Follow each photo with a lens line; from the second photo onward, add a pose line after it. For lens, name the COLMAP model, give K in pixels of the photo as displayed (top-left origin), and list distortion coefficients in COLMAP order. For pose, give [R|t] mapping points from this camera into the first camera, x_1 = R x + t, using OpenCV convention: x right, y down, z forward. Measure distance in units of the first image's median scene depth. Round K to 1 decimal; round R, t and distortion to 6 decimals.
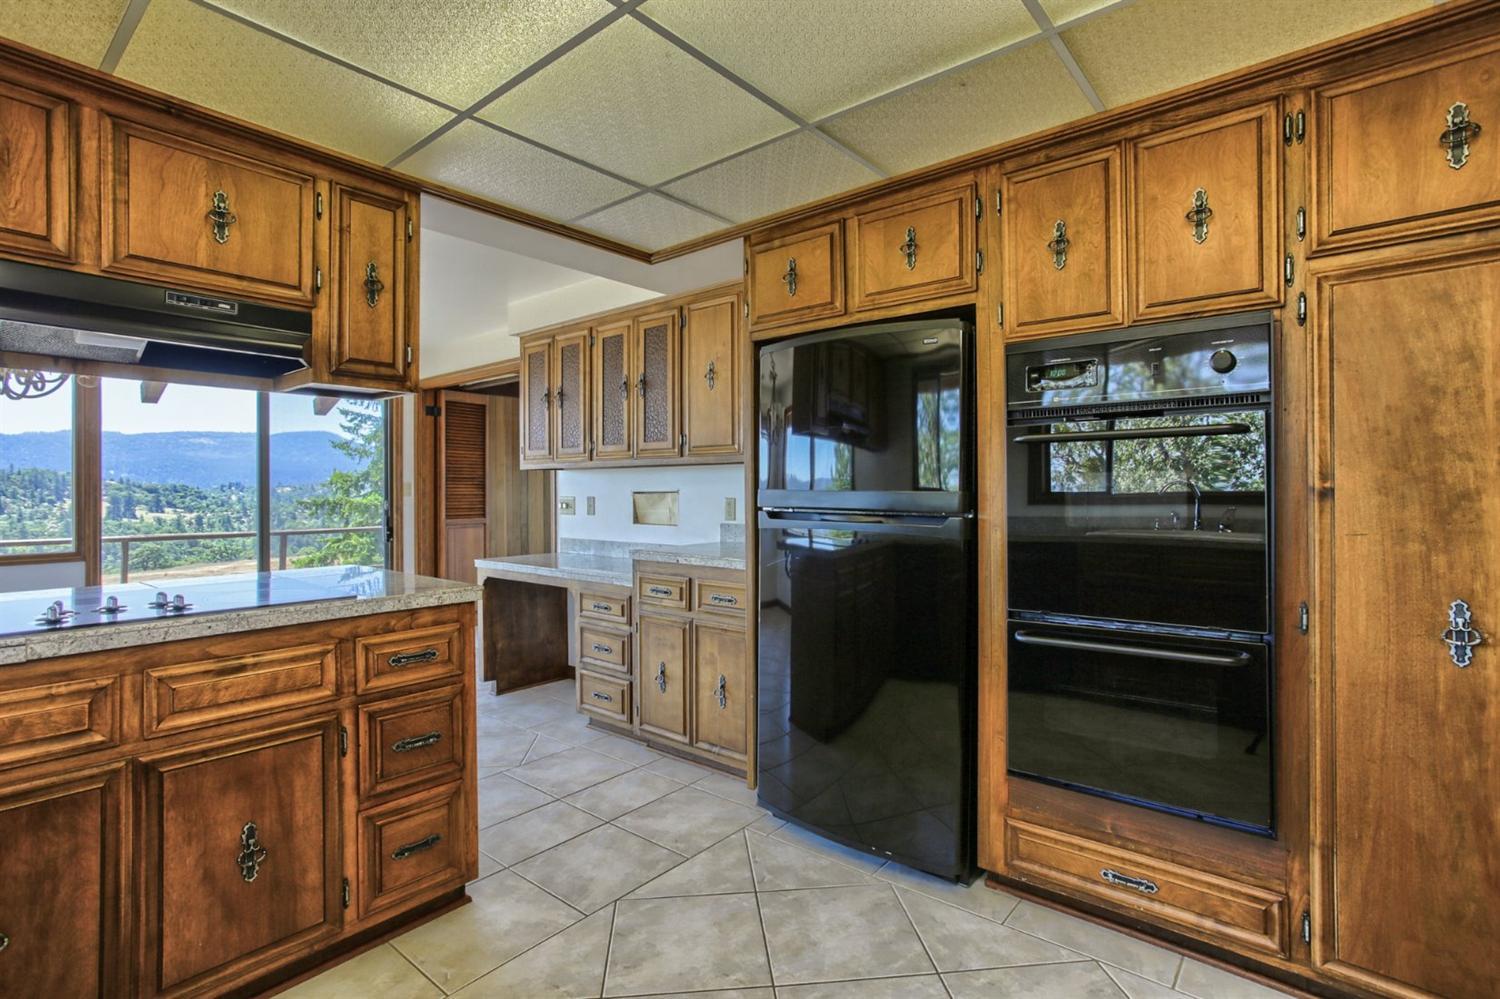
lens RADIAL K [[724.1, 0, 749.9], [0, 724.1, 489.9], [0, 0, 1]] dist [0.001615, 0.000463]
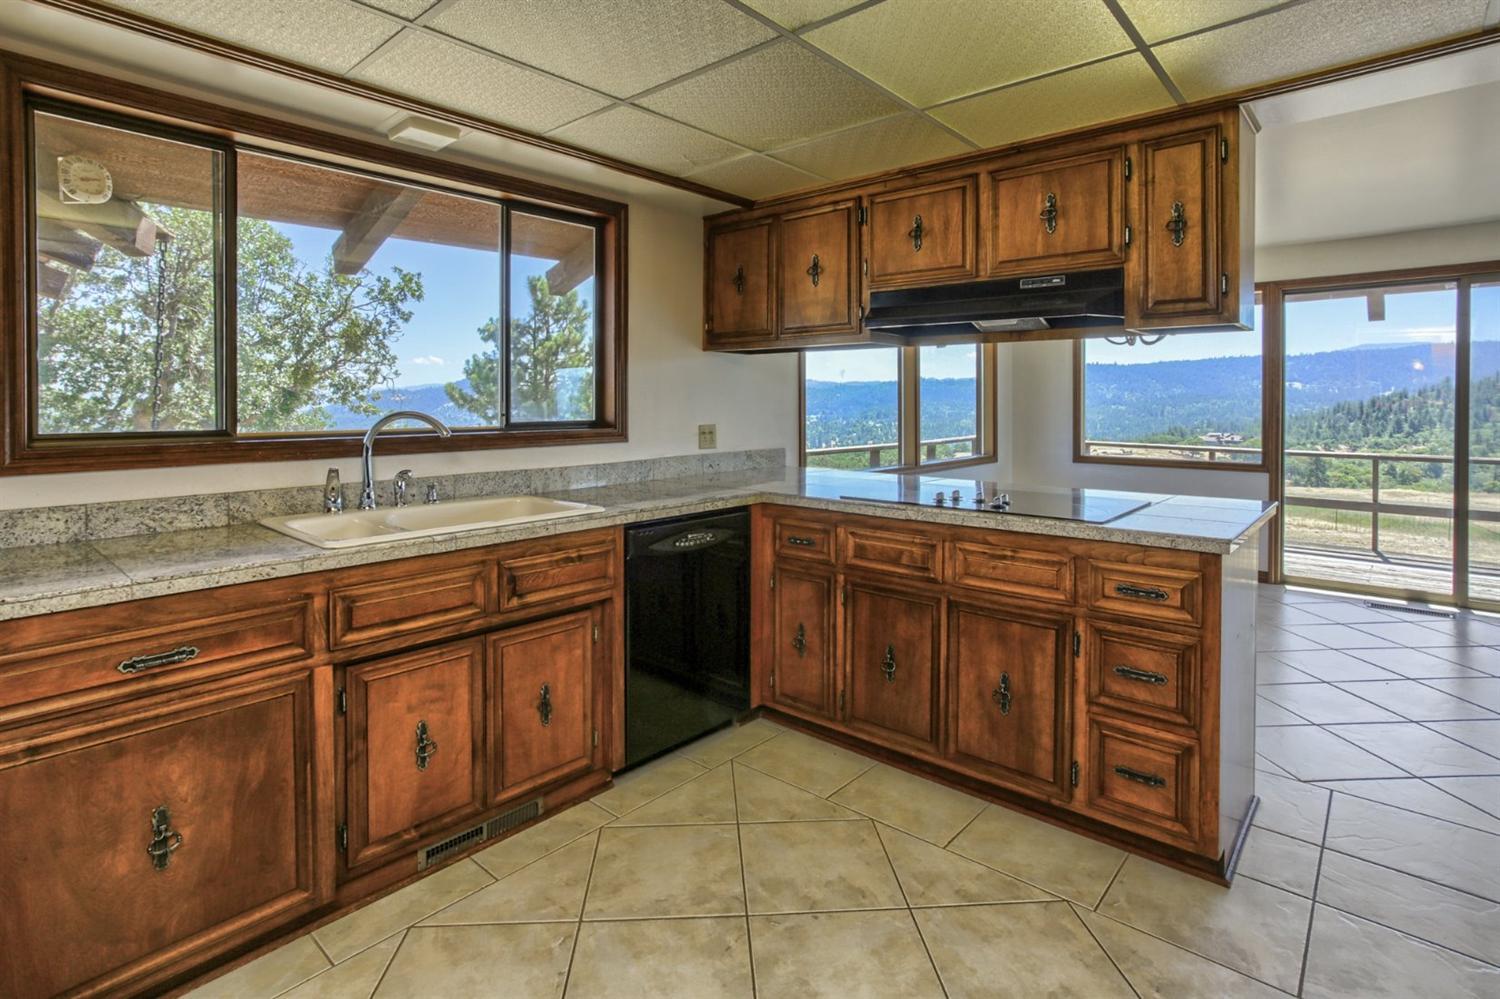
lens RADIAL K [[748.5, 0, 715.2], [0, 748.5, 408.3], [0, 0, 1]] dist [0.002001, 0.001124]
pose [[-0.039537, 0.014932, -0.999107, 0.647072], [0.002109, 0.999887, 0.014860, -0.049842], [0.999216, -0.001520, -0.039564, 0.459953]]
